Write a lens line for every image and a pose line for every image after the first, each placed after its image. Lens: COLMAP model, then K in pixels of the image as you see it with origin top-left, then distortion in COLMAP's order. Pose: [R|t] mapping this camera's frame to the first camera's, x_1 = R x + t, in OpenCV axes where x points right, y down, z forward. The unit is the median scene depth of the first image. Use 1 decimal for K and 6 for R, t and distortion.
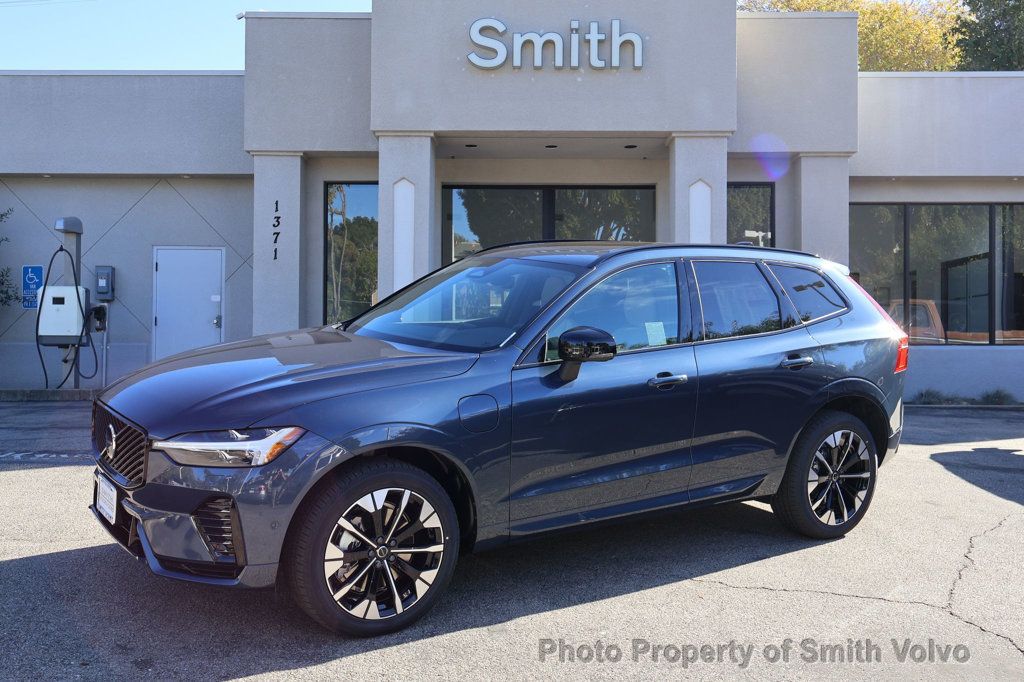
lens RADIAL K [[1027.2, 0, 511.8], [0, 1027.2, 346.1], [0, 0, 1]] dist [-0.015125, 0.000000]
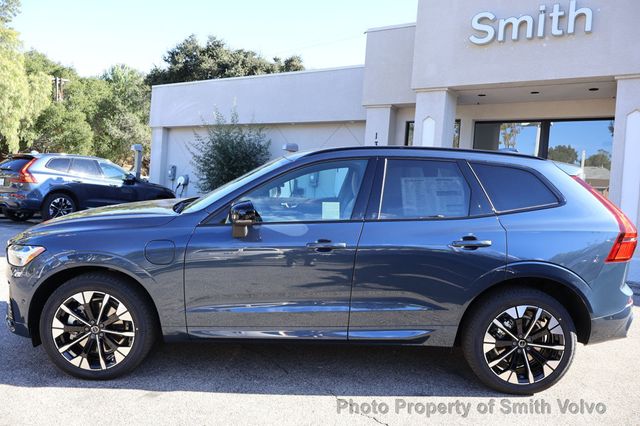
lens RADIAL K [[542.5, 0, 321.2], [0, 542.5, 207.6], [0, 0, 1]] dist [-0.000890, -0.002351]
pose [[0.822816, 0.057161, -0.565426, 0.256378], [-0.067875, 0.997692, 0.002088, -0.007937], [0.564240, 0.036661, 0.824796, 0.190363]]
